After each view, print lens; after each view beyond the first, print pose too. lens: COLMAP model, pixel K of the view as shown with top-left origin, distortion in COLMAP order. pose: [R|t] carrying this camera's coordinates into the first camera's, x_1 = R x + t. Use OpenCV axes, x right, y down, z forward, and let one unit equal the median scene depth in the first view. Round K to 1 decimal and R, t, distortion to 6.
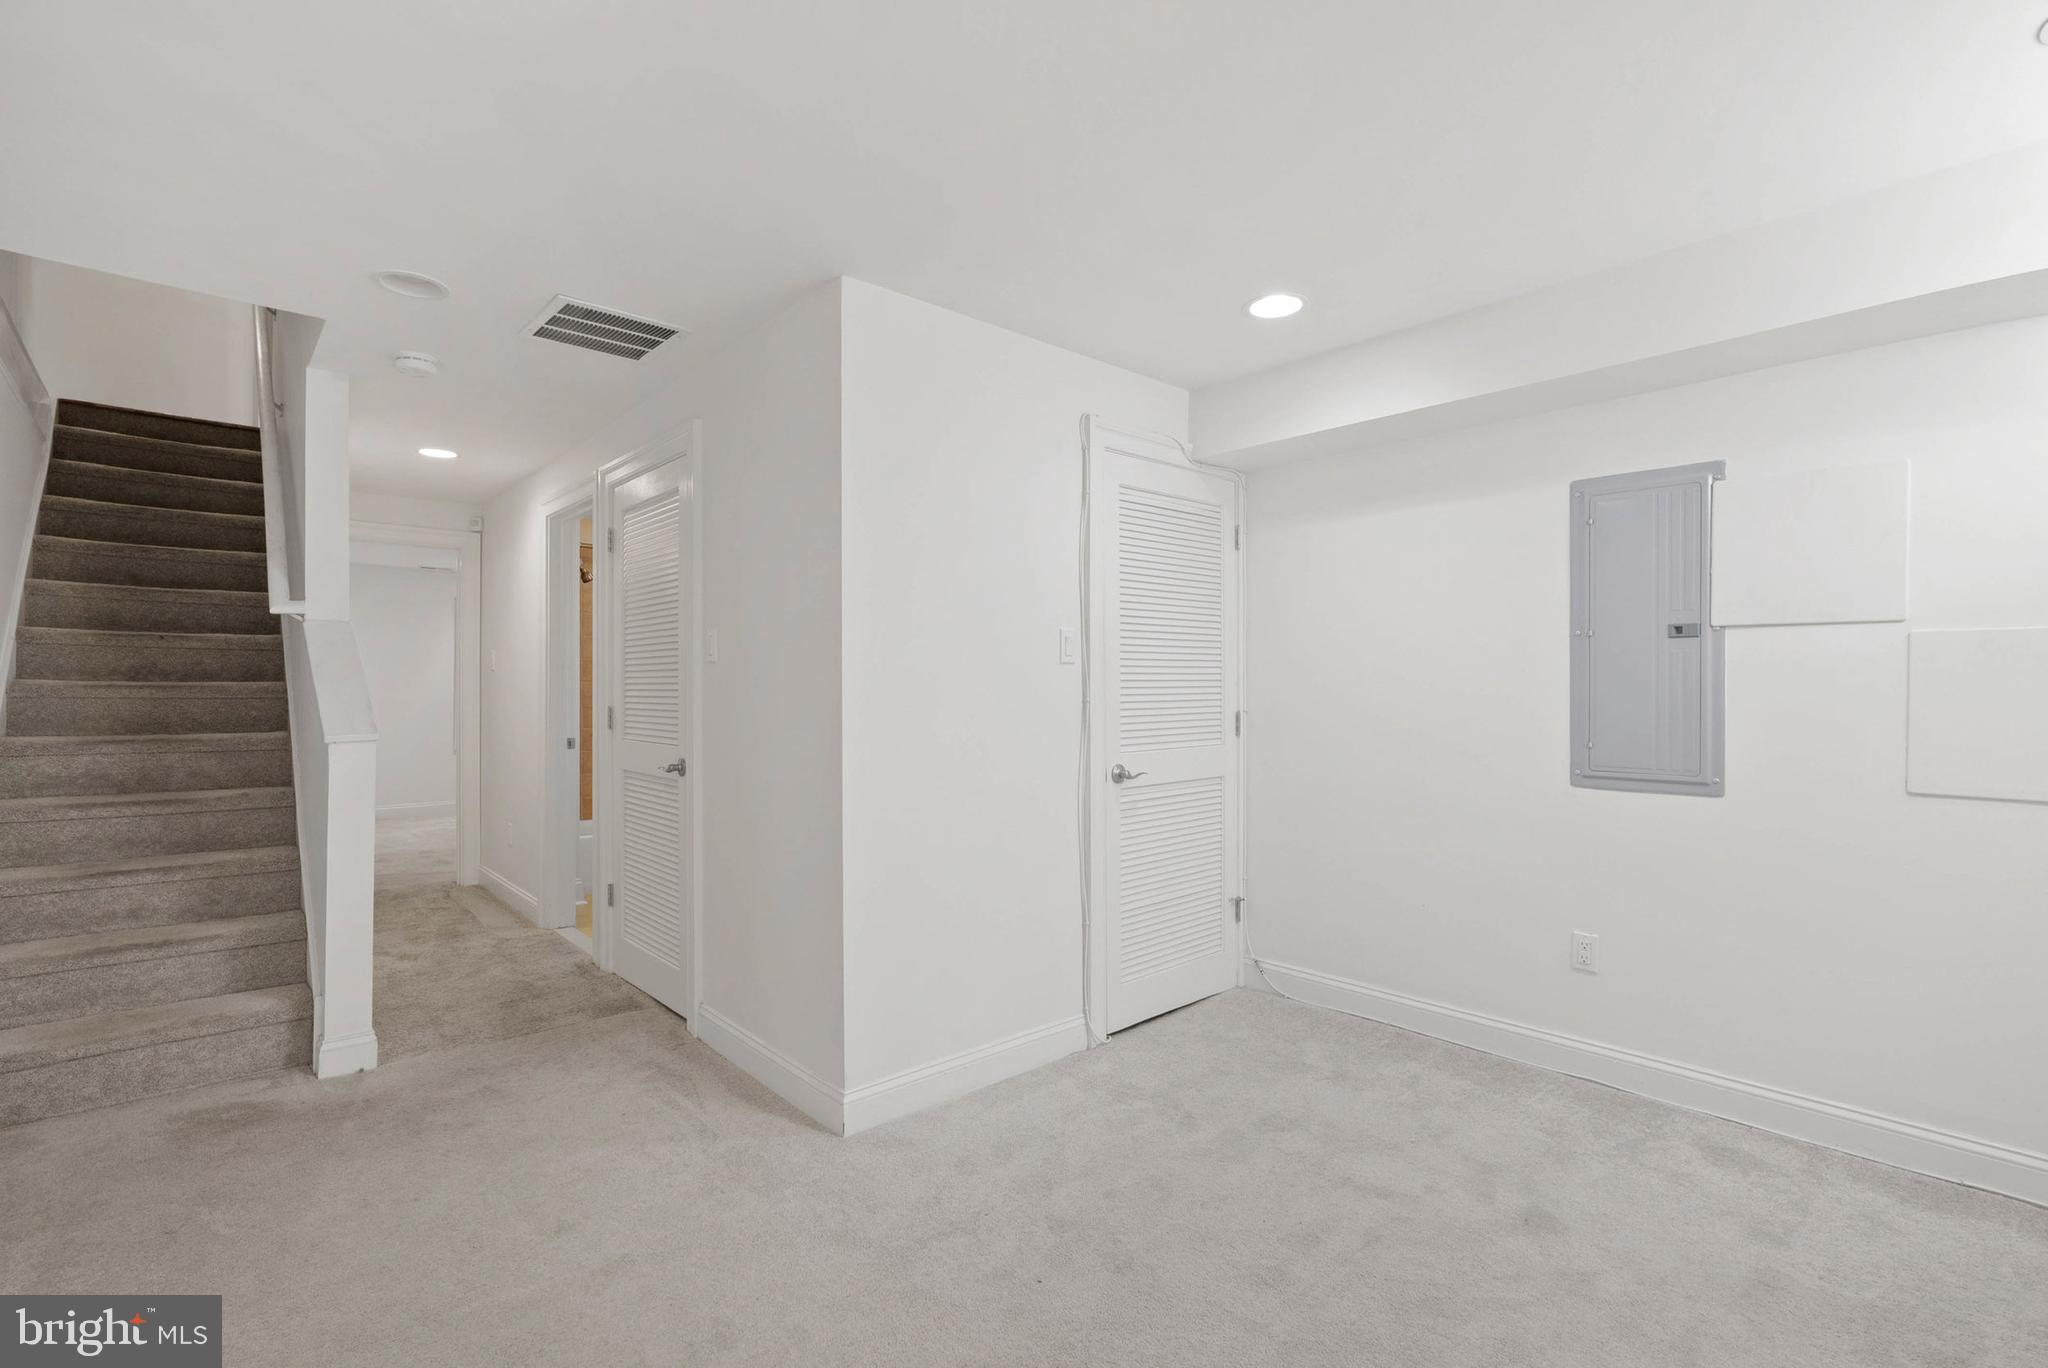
lens RADIAL K [[929.5, 0, 1025.5], [0, 929.5, 689.9], [0, 0, 1]] dist [-0.009504, 0.000407]
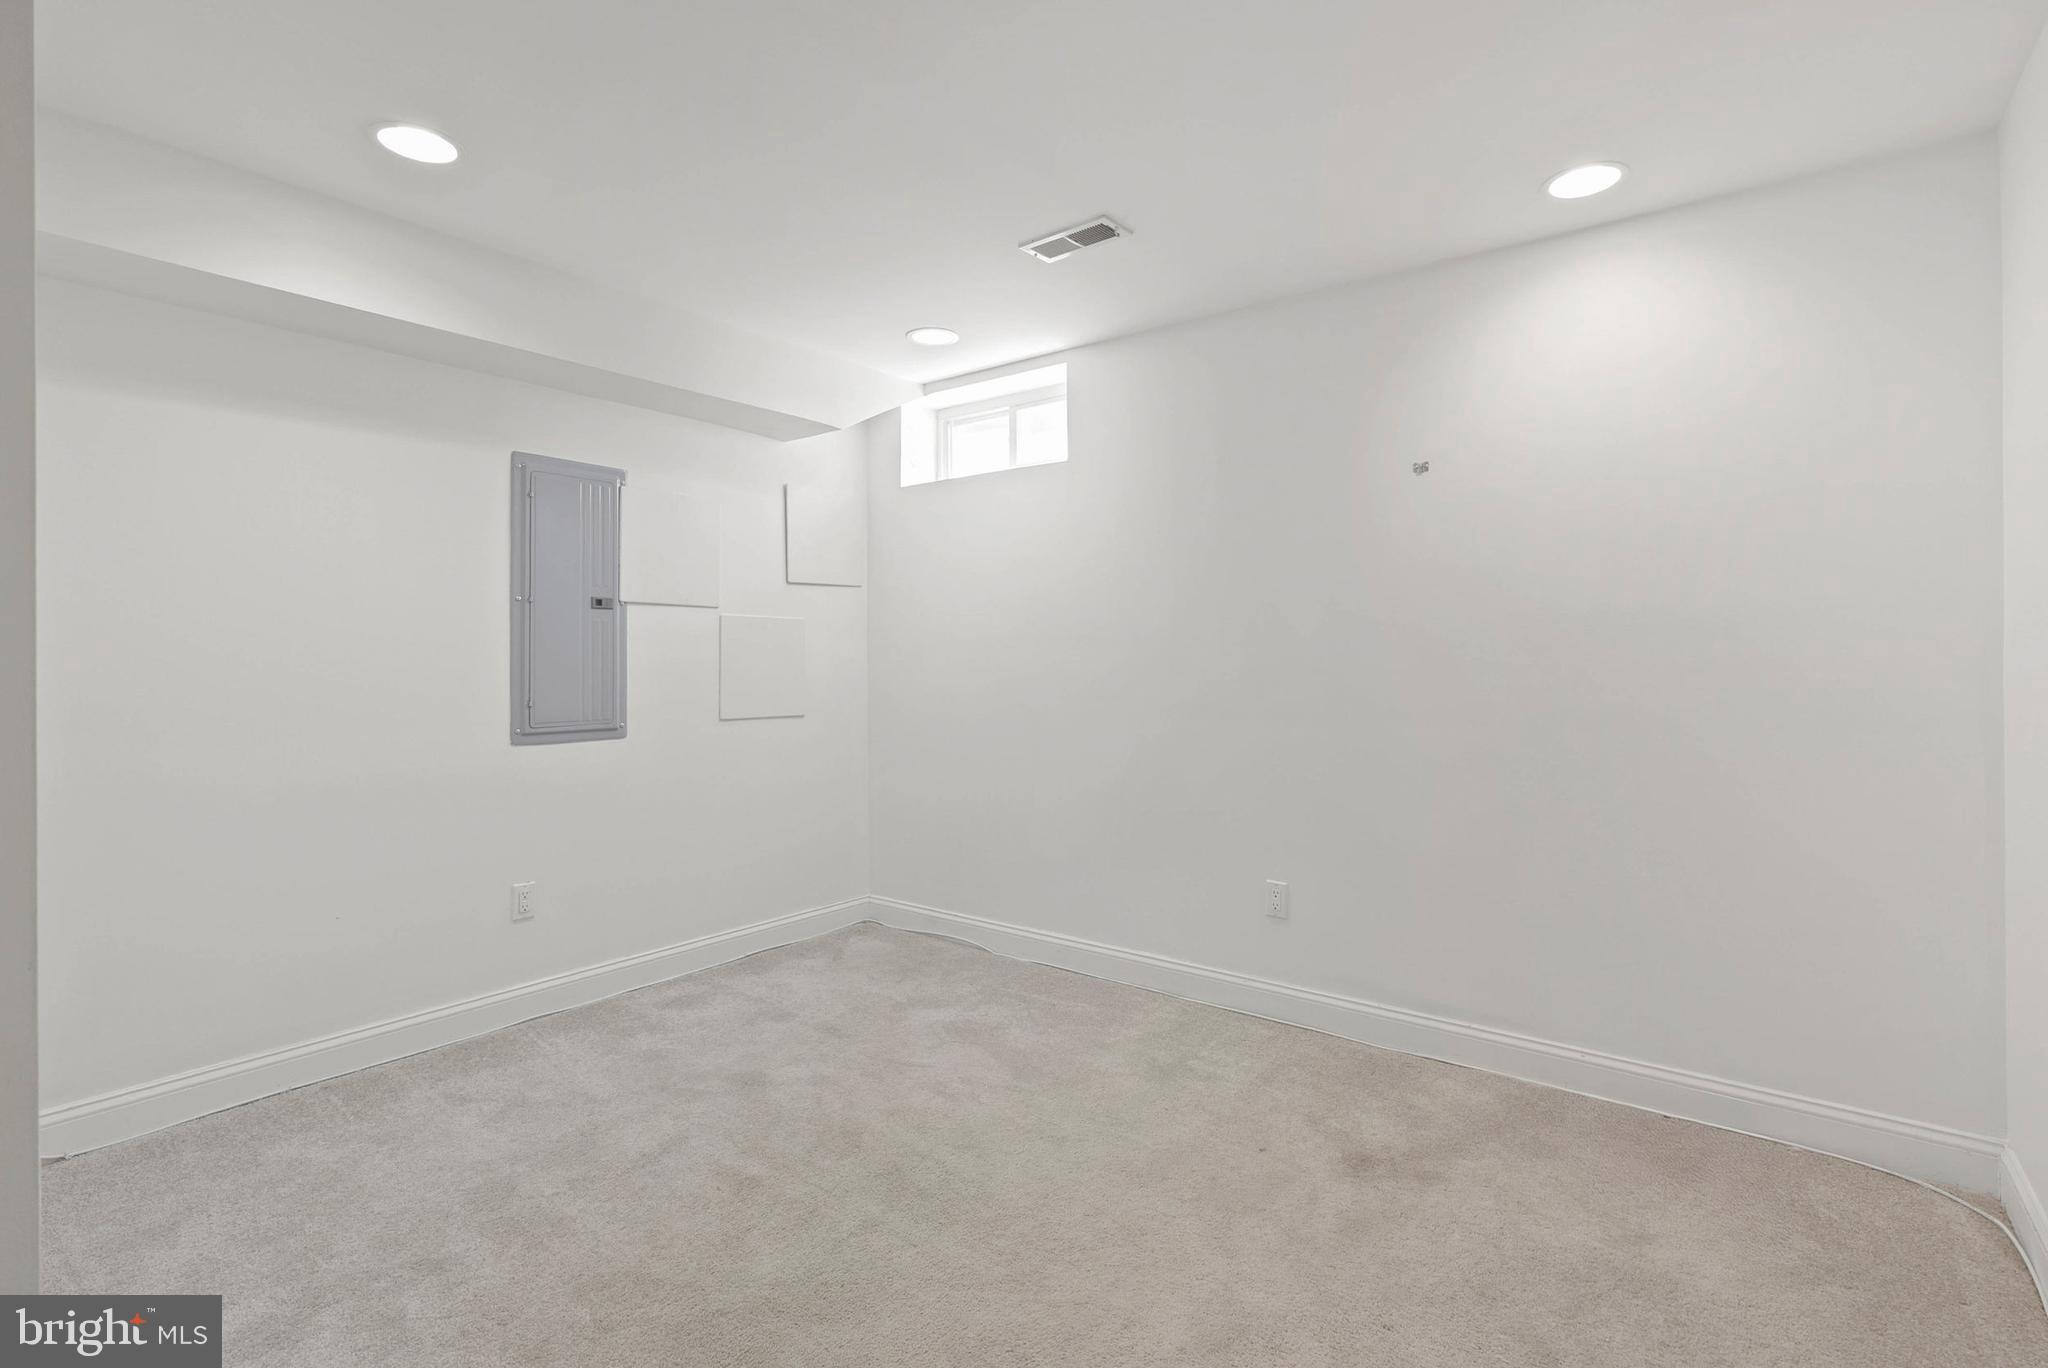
lens RADIAL K [[929.5, 0, 1045.5], [0, 929.5, 653.4], [0, 0, 1]] dist [-0.009504, 0.000407]
pose [[-0.185713, 0.002984, 0.982599, -0.584651], [0.001955, 0.999995, -0.002667, 0.005673], [-0.982602, 0.001426, -0.185718, 0.658750]]
